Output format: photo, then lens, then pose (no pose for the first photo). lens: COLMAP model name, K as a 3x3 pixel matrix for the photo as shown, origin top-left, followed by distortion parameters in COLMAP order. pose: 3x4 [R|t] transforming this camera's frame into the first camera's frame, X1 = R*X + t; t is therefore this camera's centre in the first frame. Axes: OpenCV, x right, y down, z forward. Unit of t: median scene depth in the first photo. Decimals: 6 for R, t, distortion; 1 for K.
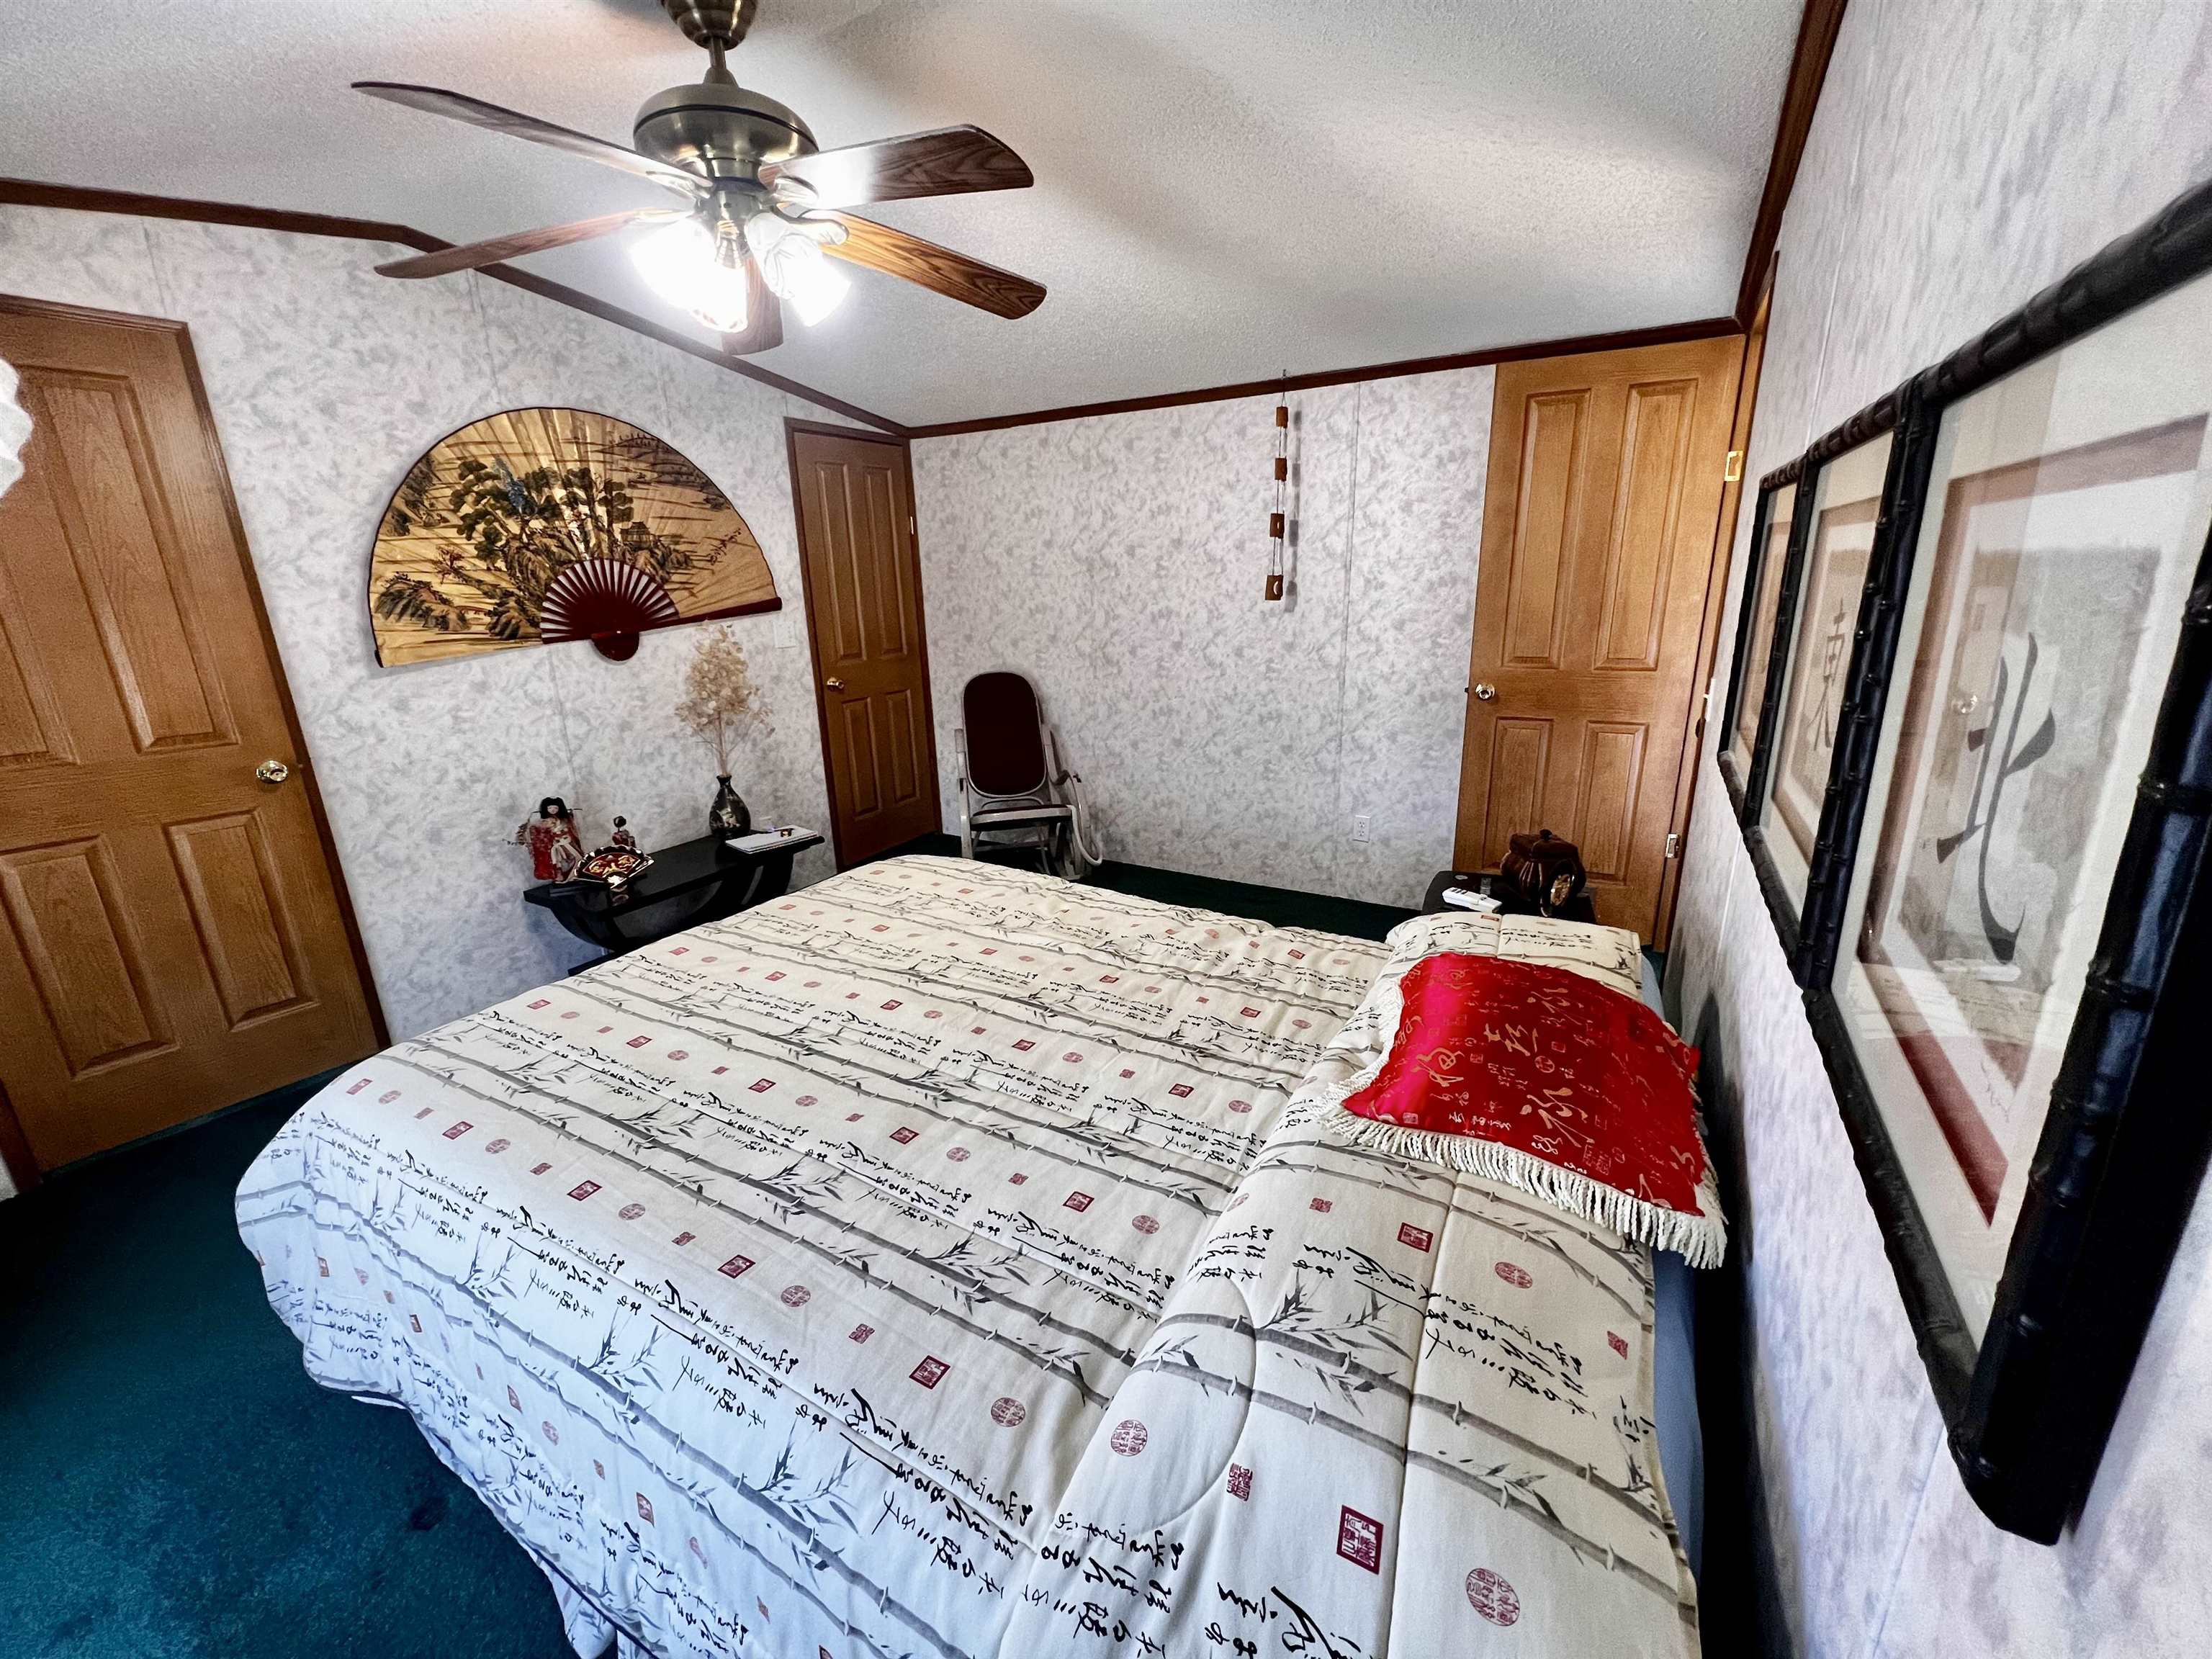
lens RADIAL K [[886.9, 0, 1102.8], [0, 886.9, 824.3], [0, 0, 1]] dist [-0.001665, 0.000318]
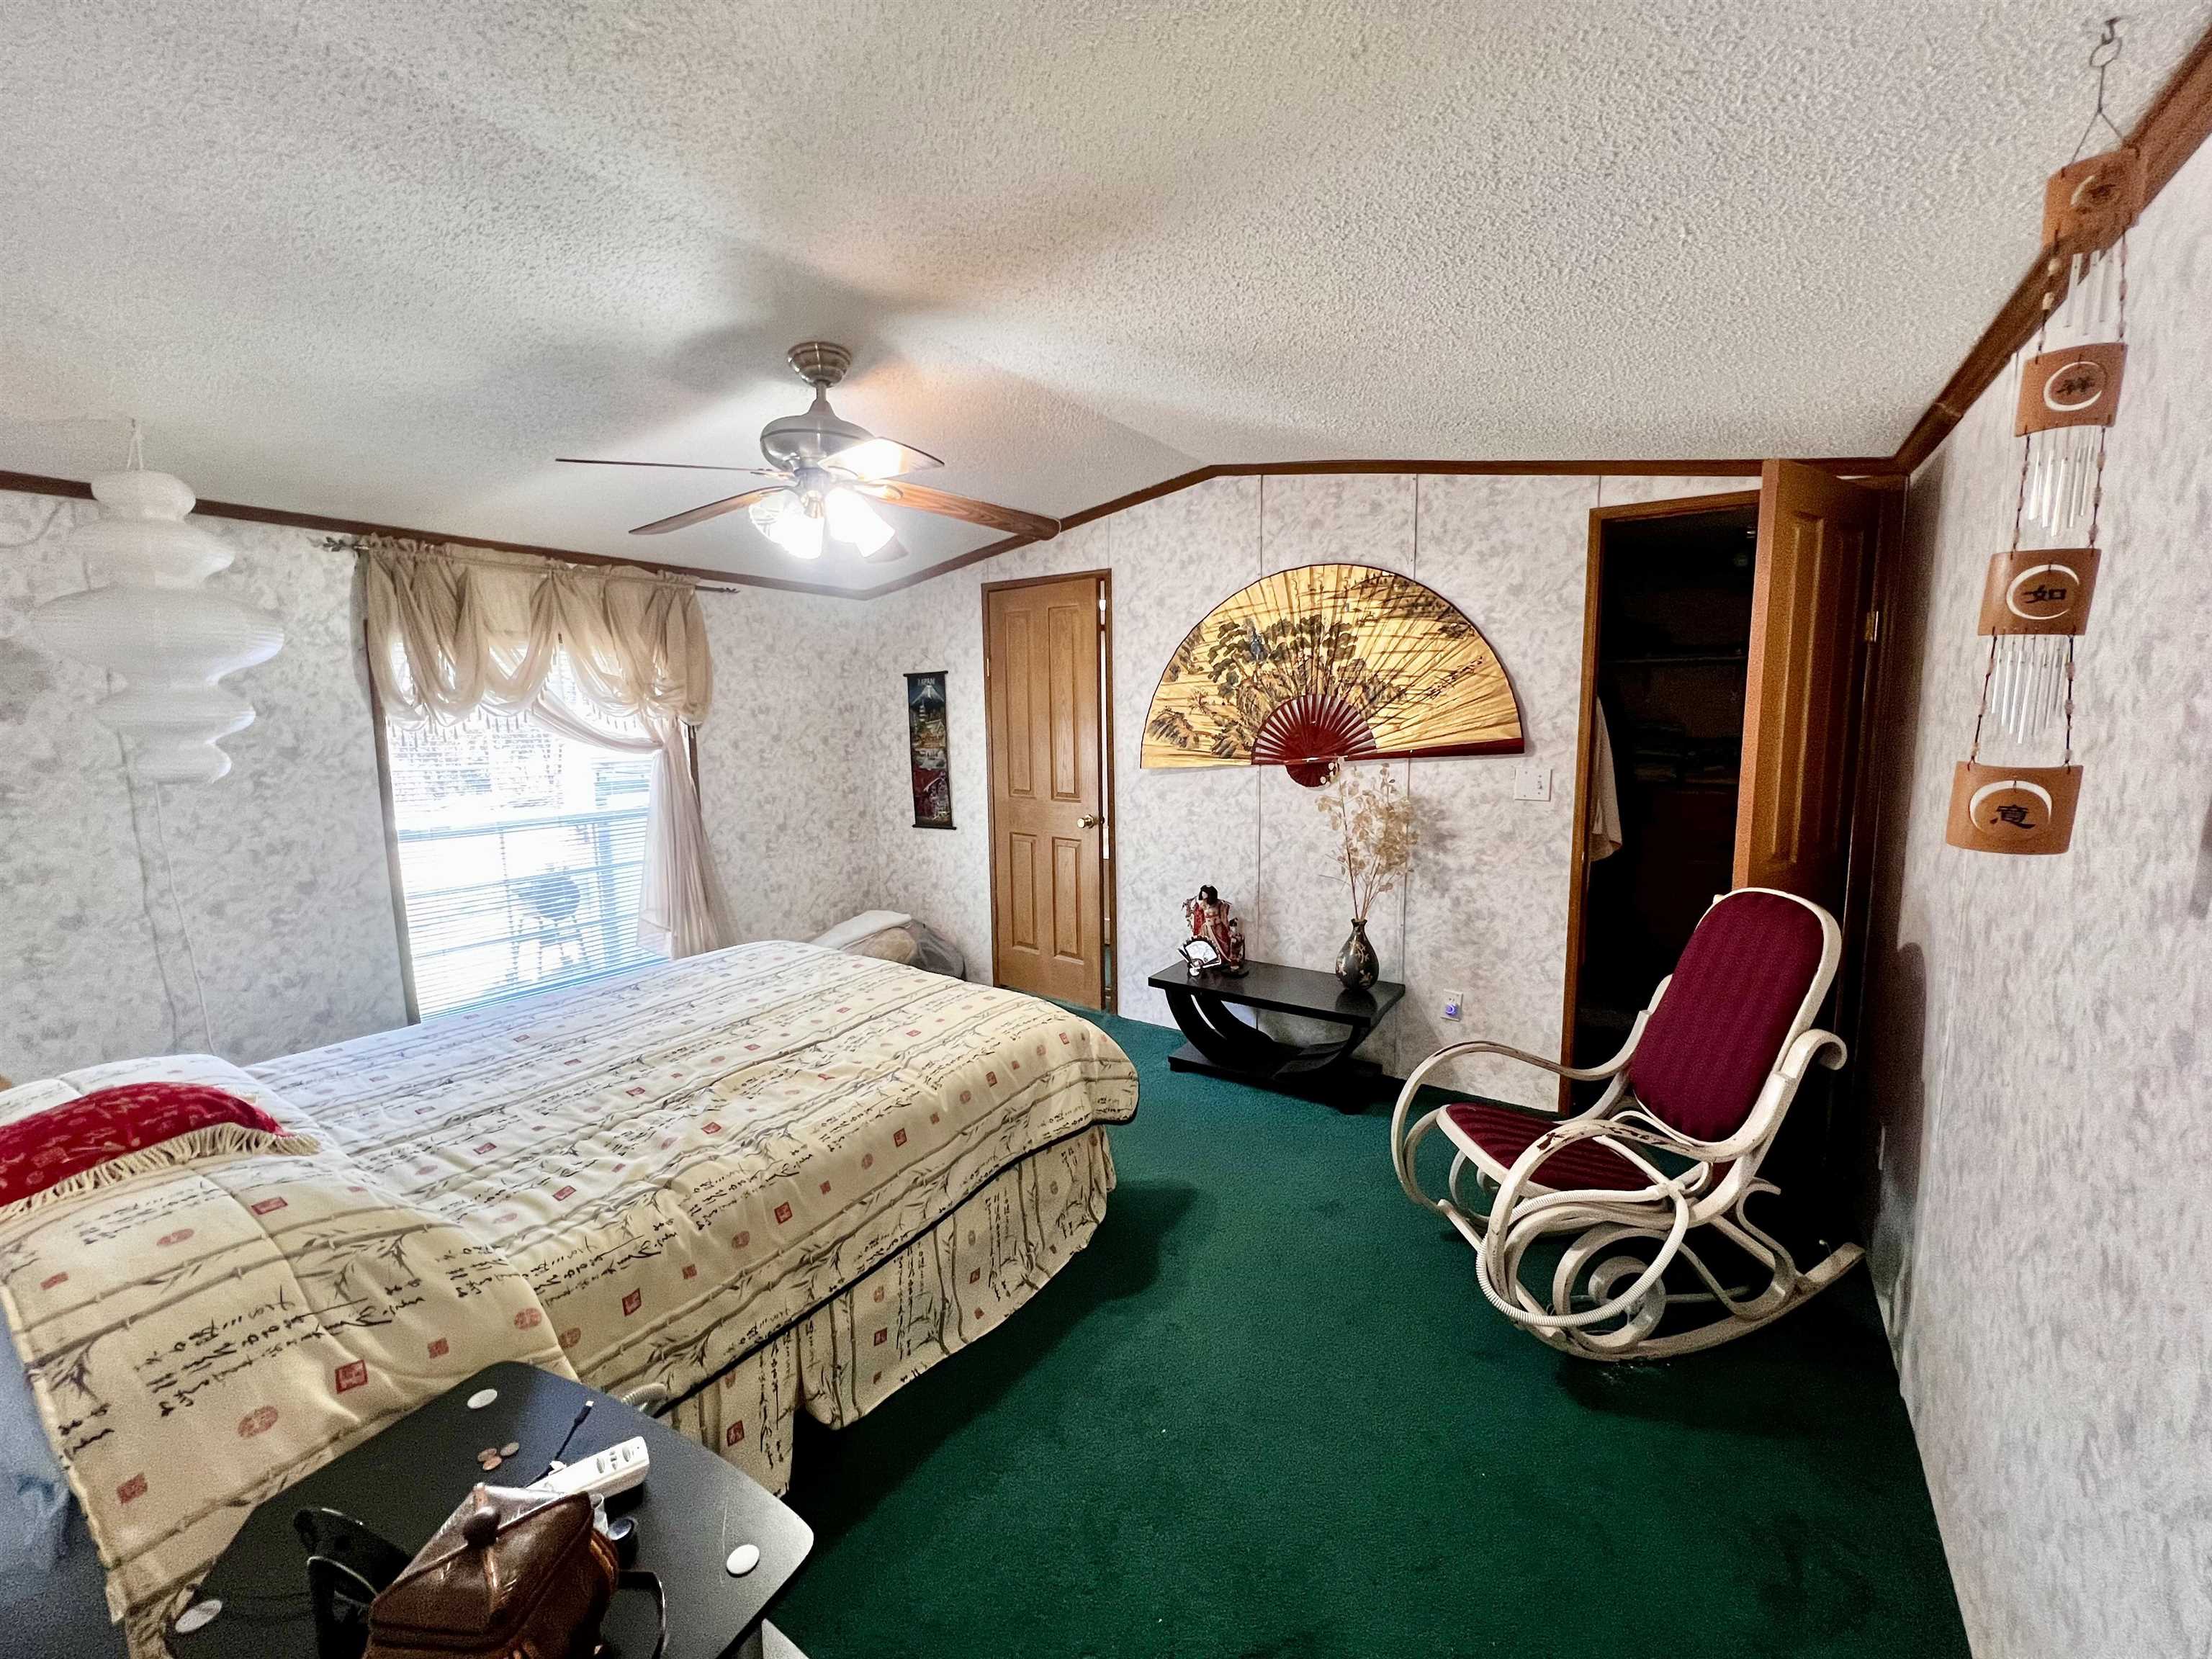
lens RADIAL K [[886.9, 0, 1102.8], [0, 886.9, 824.3], [0, 0, 1]] dist [-0.001665, 0.000318]
pose [[-0.066531, 0.152954, -0.985991, 0.601362], [-0.262449, 0.950701, 0.165188, -0.284012], [0.962649, 0.269763, -0.023108, 0.894792]]
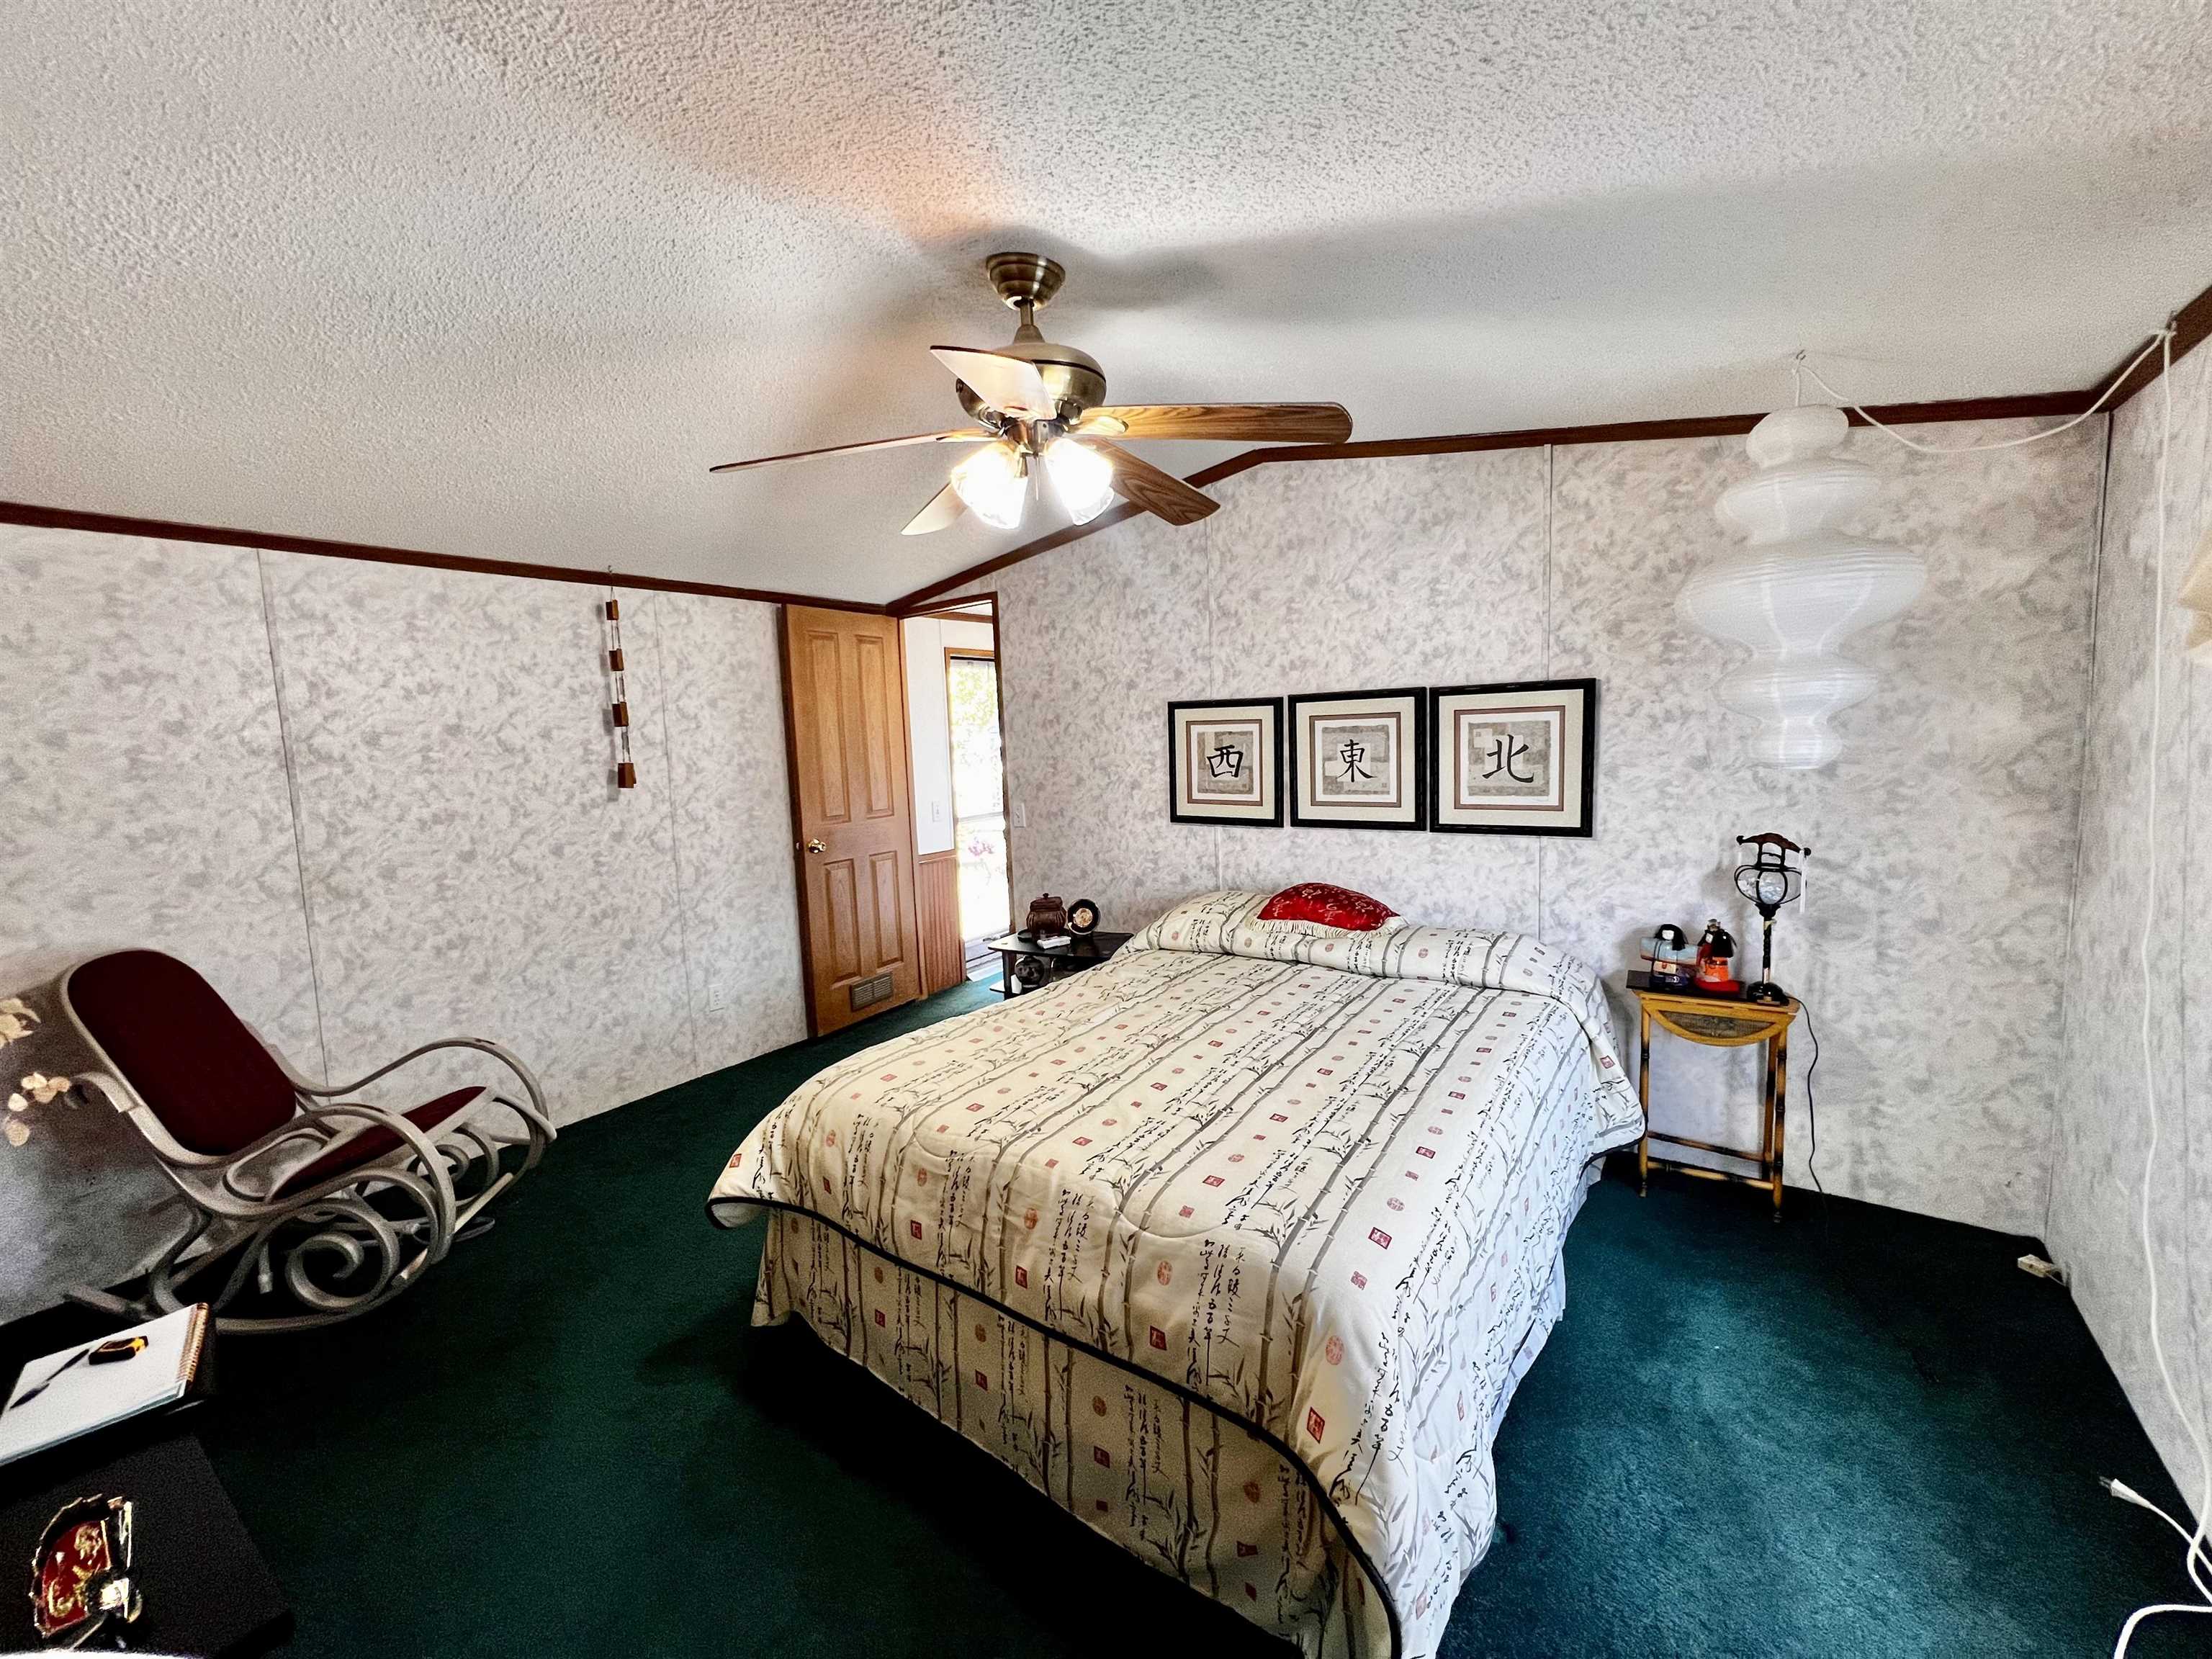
lens RADIAL K [[878.1, 0, 1106.0], [0, 878.1, 829.5], [0, 0, 1]] dist [-0.011380, -0.000022]
pose [[0.085869, -0.088531, 0.992365, -0.879499], [0.307725, 0.949700, 0.058098, -0.132297], [-0.947593, 0.300387, 0.108793, 0.523169]]
